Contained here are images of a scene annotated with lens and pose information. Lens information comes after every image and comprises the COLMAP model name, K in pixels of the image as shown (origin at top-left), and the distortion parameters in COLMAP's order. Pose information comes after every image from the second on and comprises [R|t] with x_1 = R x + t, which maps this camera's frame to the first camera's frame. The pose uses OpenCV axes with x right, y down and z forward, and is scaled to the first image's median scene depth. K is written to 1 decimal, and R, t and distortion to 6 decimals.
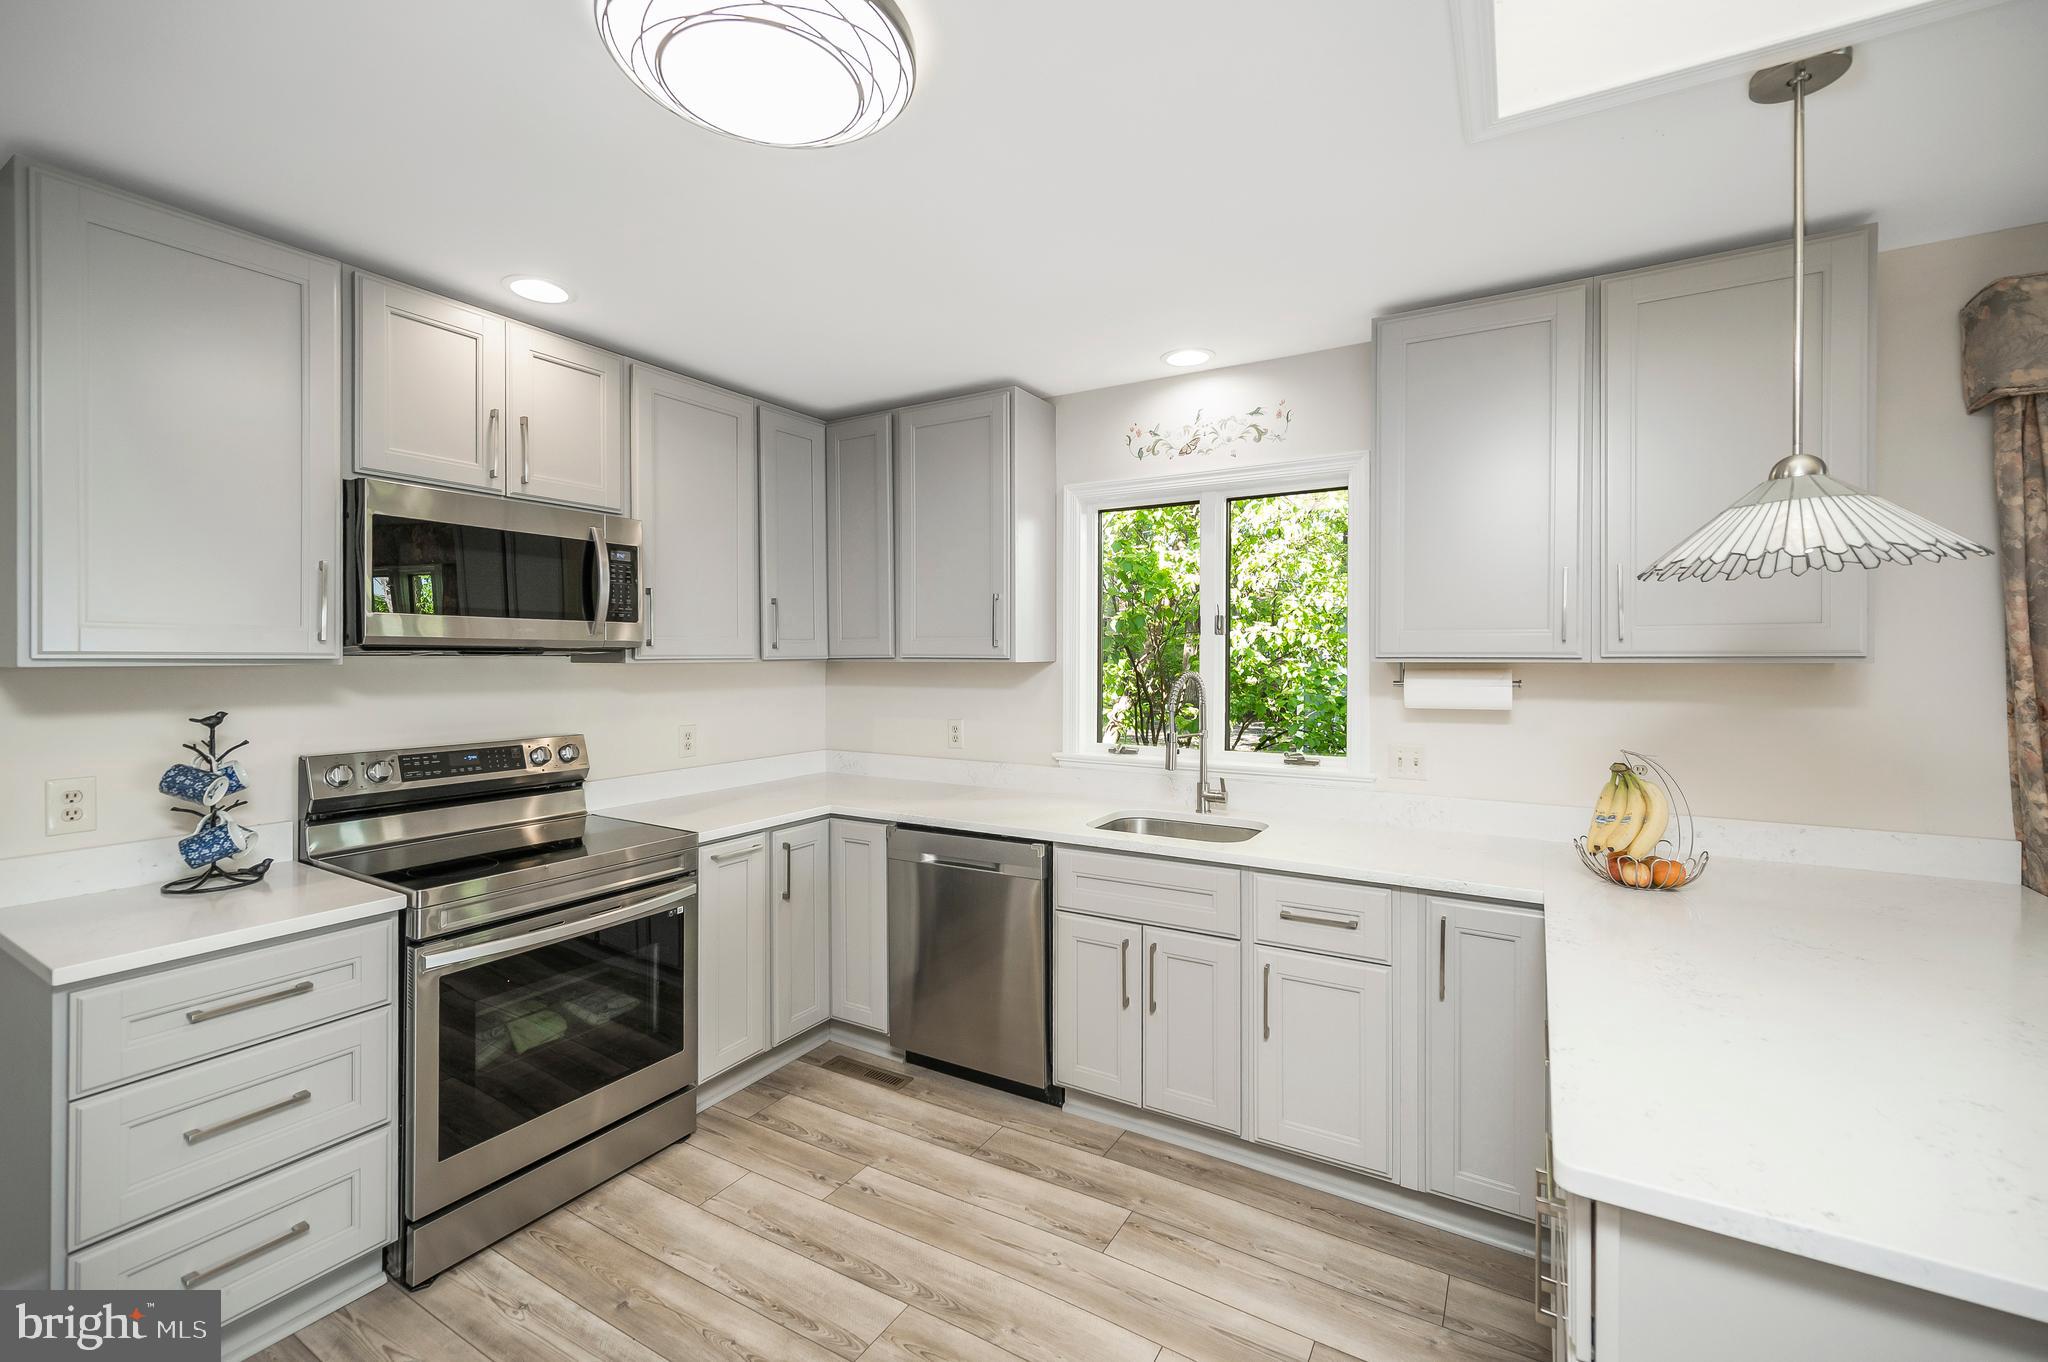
lens RADIAL K [[842.3, 0, 1037.6], [0, 842.3, 695.0], [0, 0, 1]] dist [-0.005591, -0.000400]
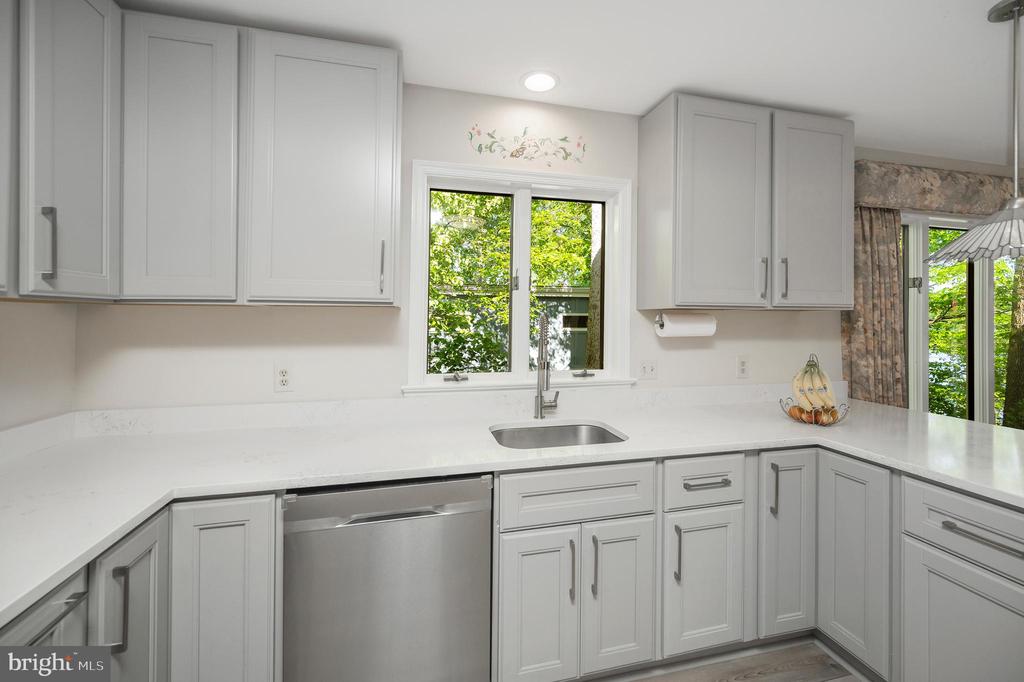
lens RADIAL K [[410.9, 0, 514.6], [0, 410.9, 325.7], [0, 0, 1]] dist [0.000900, 0.000160]
pose [[0.718975, -0.006468, 0.695006, -0.350663], [0.027938, 0.999417, -0.019601, 0.000918], [-0.694475, 0.033510, 0.718736, 0.639519]]
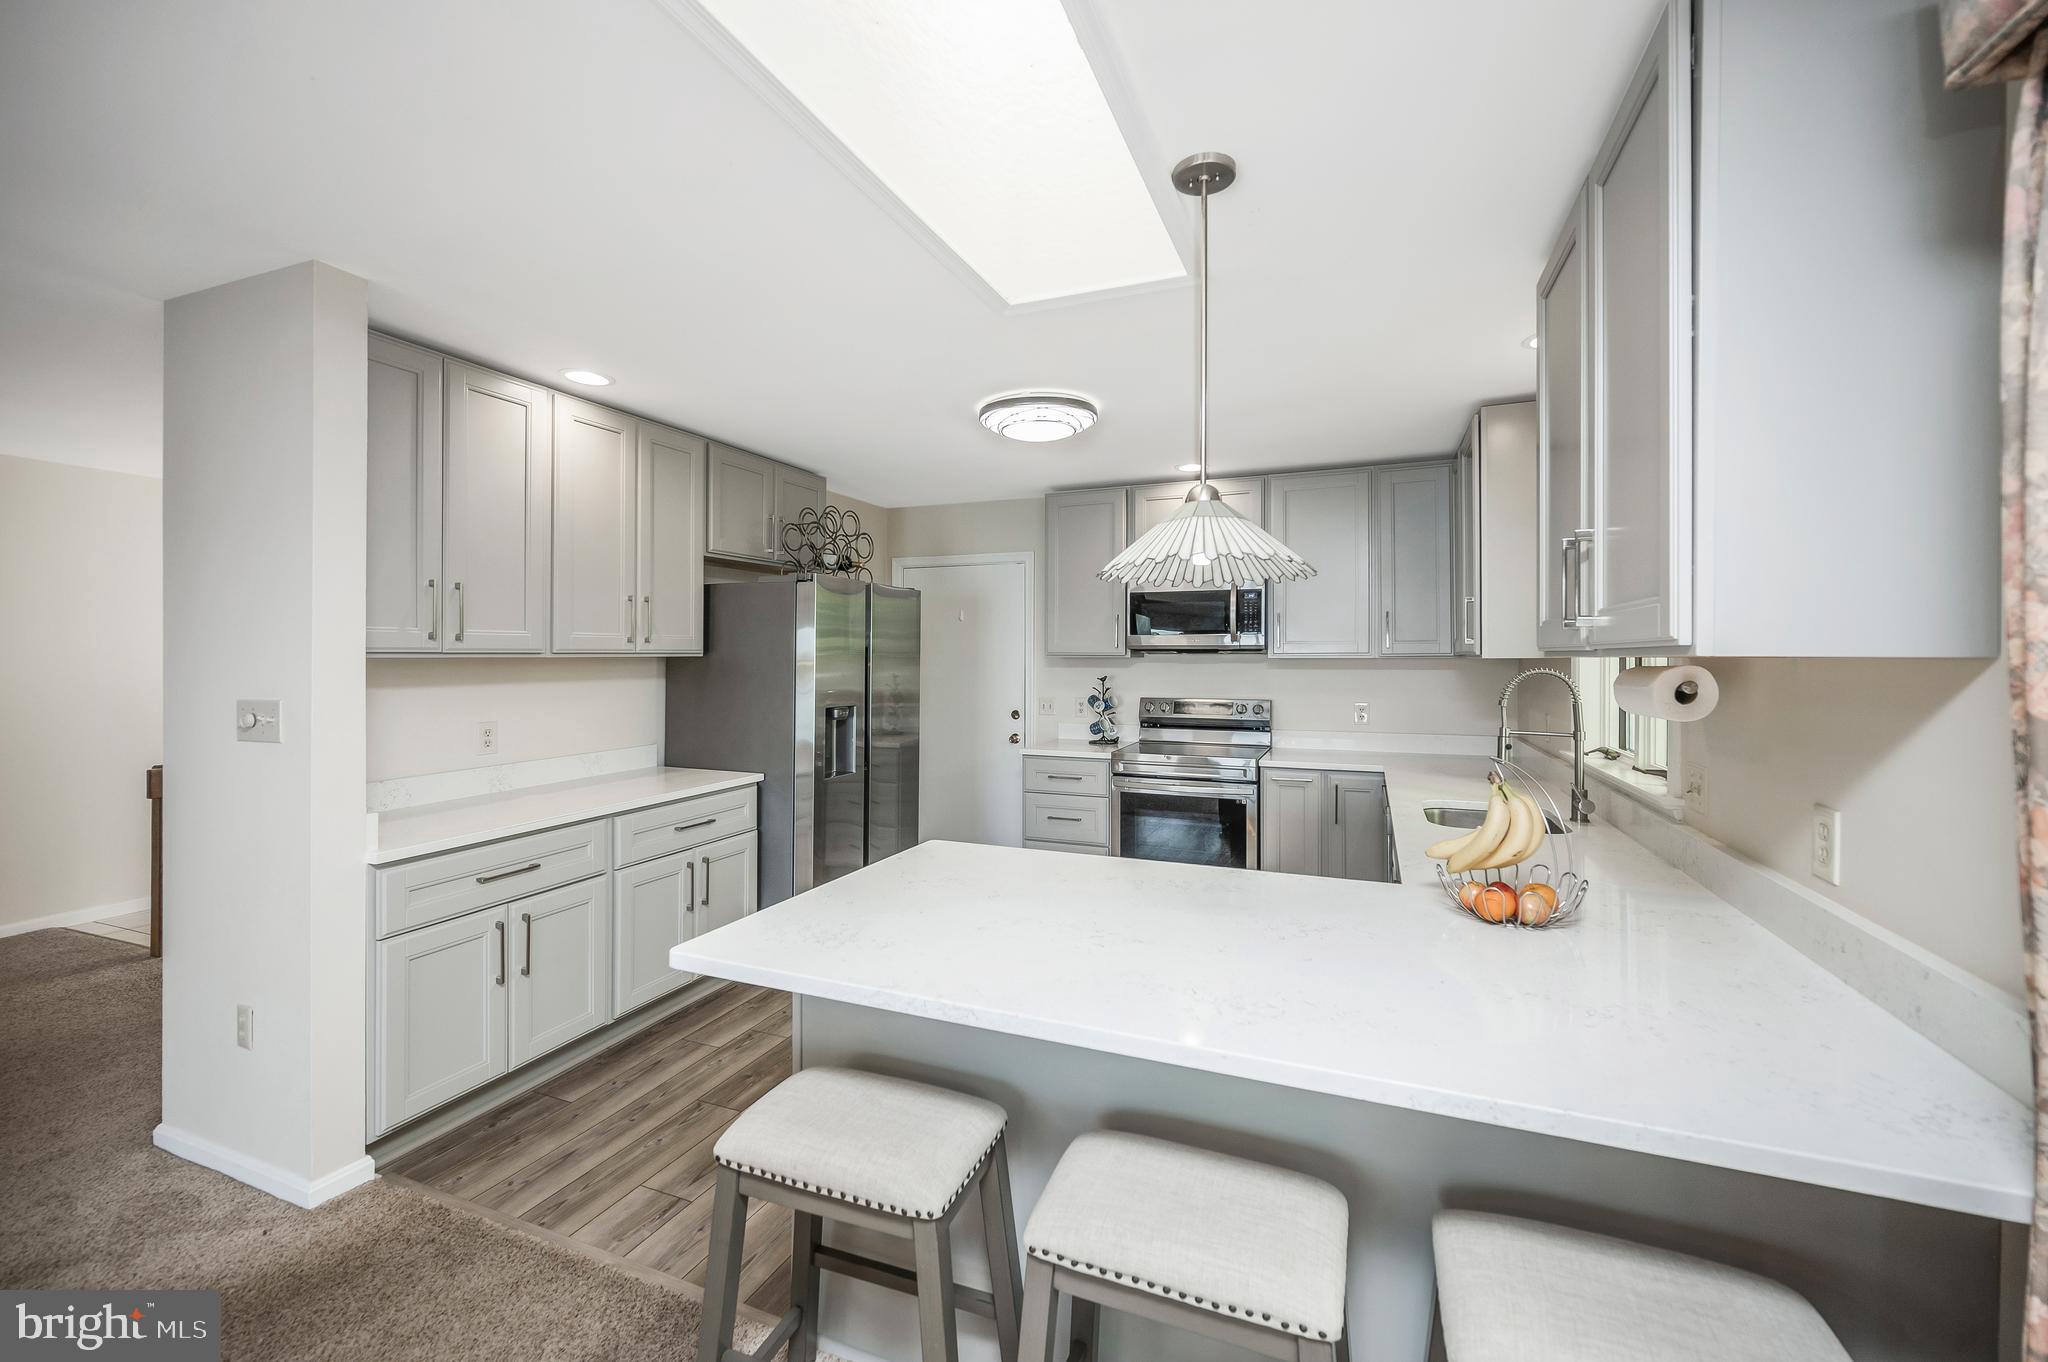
lens RADIAL K [[842.3, 0, 1037.6], [0, 842.3, 695.0], [0, 0, 1]] dist [-0.005591, -0.000400]
pose [[0.148349, 0.043977, -0.987957, 1.195531], [-0.047291, 0.998183, 0.037332, -0.005593], [0.987804, 0.041183, 0.150160, 0.317393]]
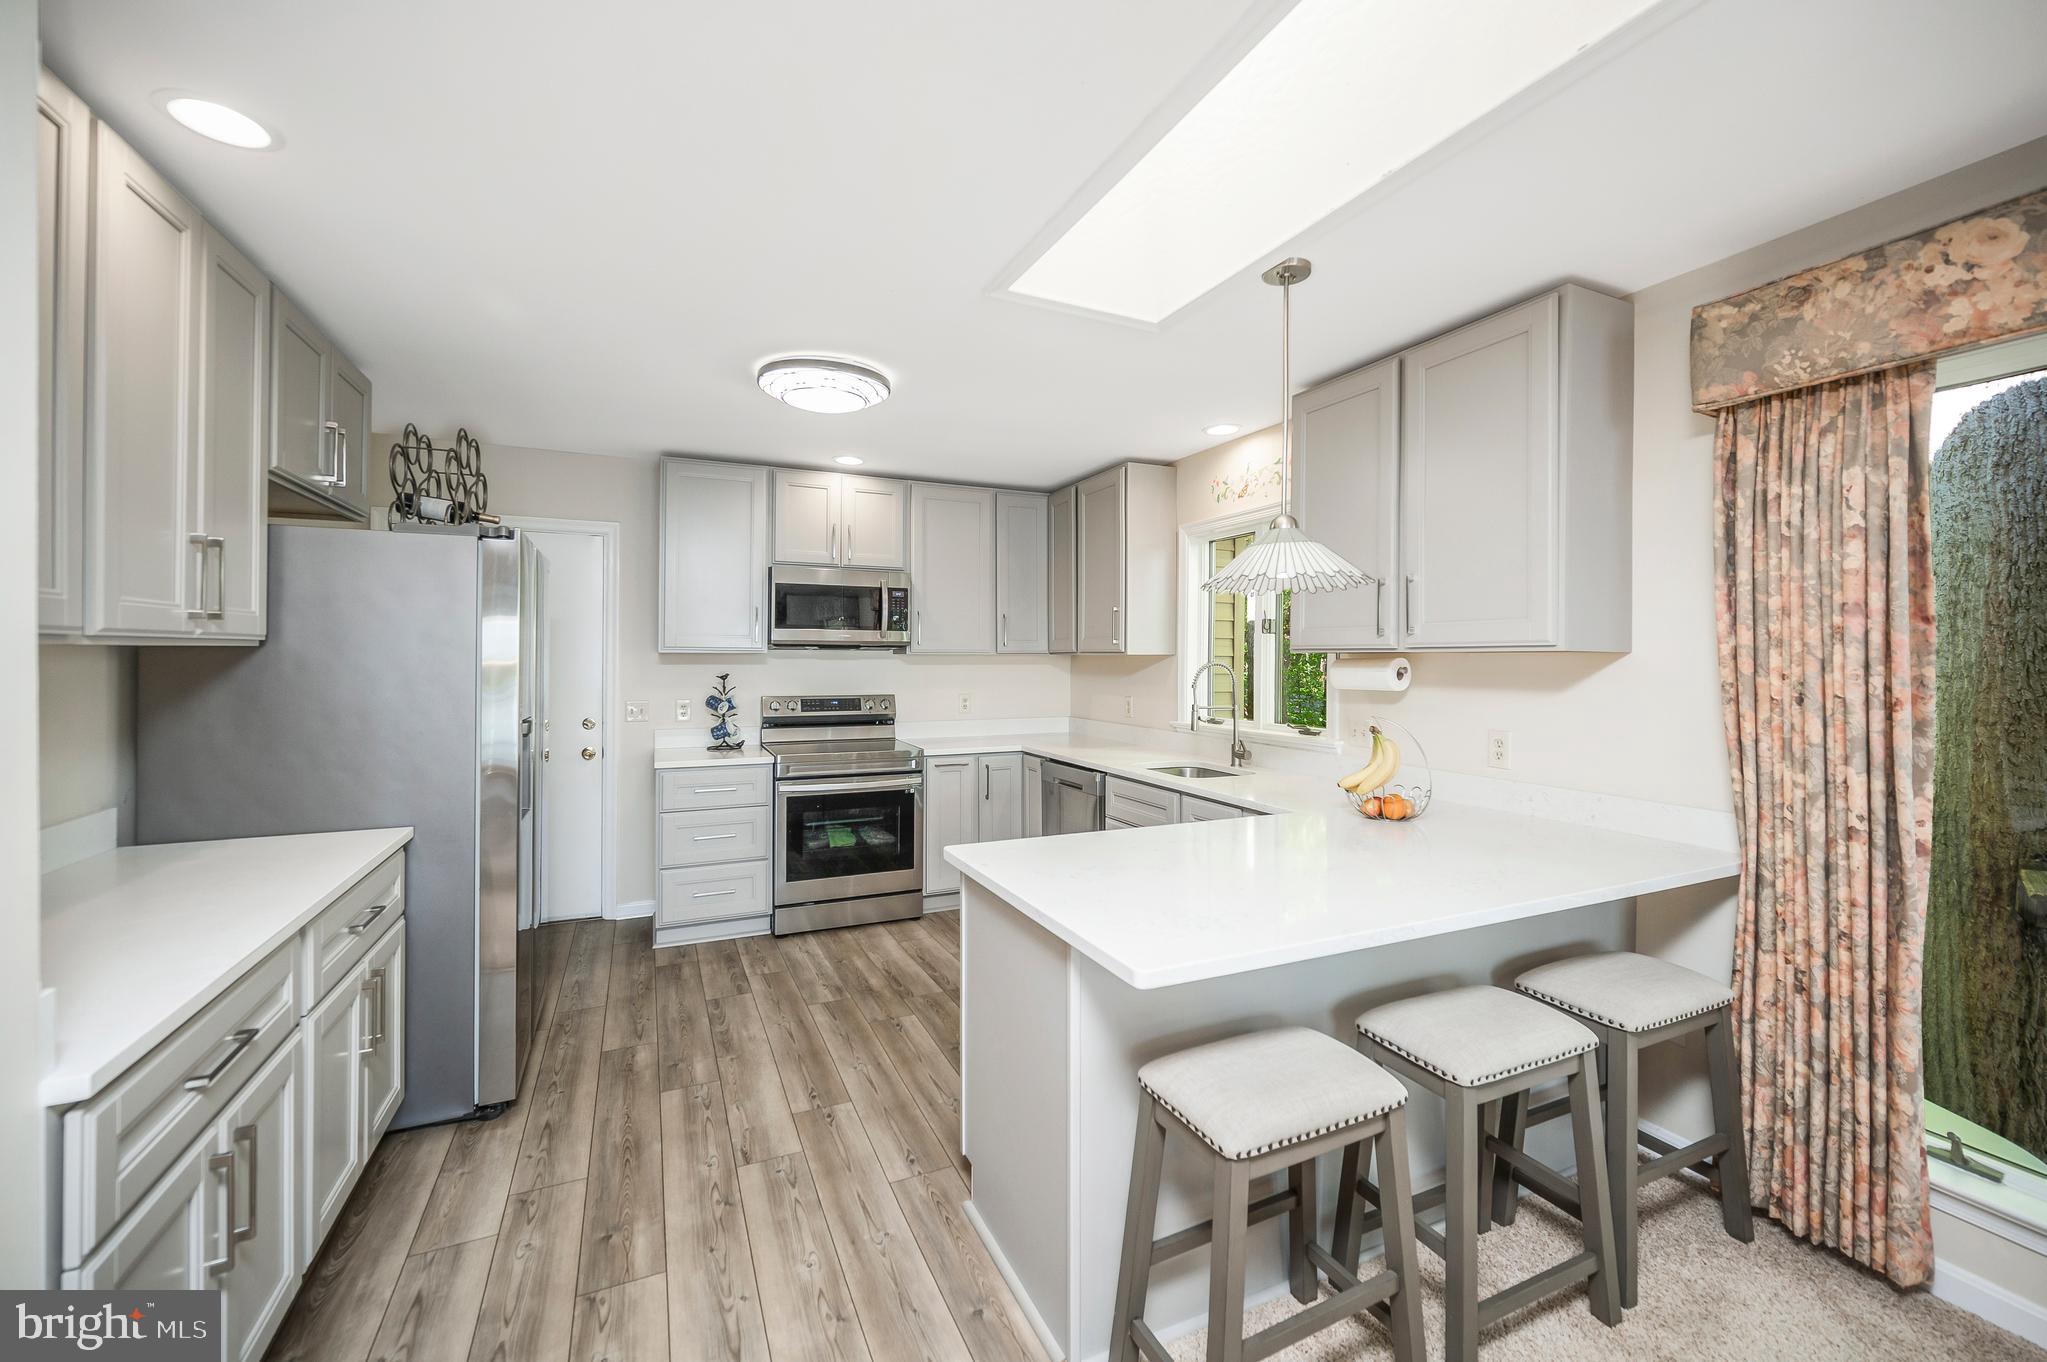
lens RADIAL K [[832.5, 0, 1060.3], [0, 832.5, 722.4], [0, 0, 1]] dist [0.007807, 0.000099]
pose [[0.833128, 0.045317, -0.551220, 0.818852], [-0.028080, 0.998818, 0.039675, 0.029237], [0.552367, -0.017577, 0.833416, -0.312841]]
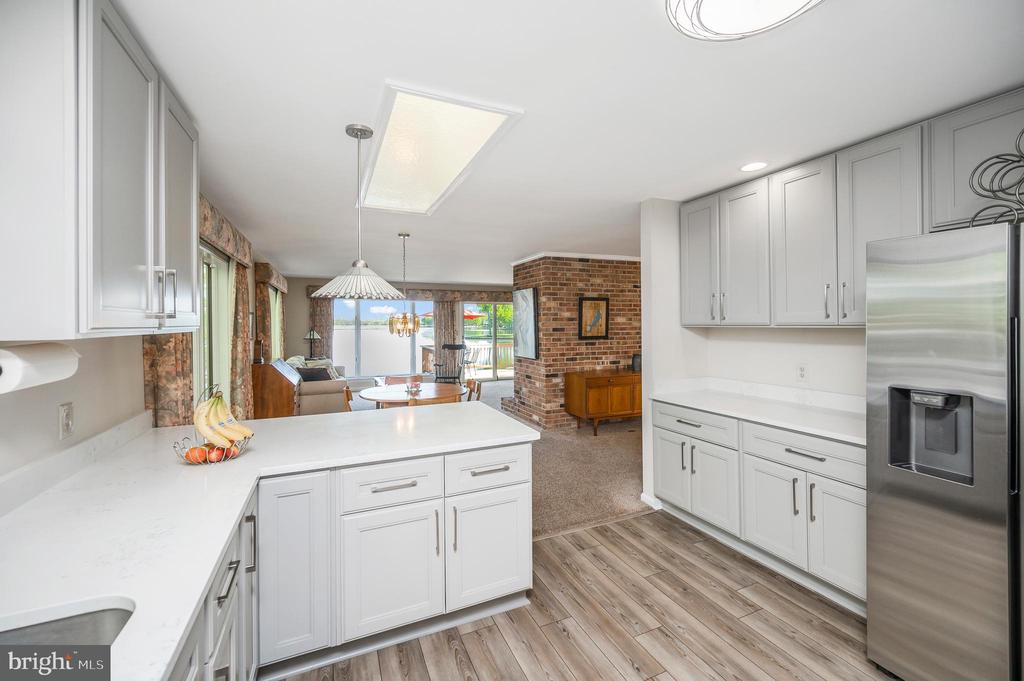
lens RADIAL K [[419.3, 0, 507.4], [0, 419.3, 330.9], [0, 0, 1]] dist [-0.000933, -0.000182]
pose [[-0.799900, -0.005794, 0.600105, -0.224657], [0.034282, 0.997879, 0.055331, -0.054944], [-0.599153, 0.064832, -0.798005, 1.058237]]
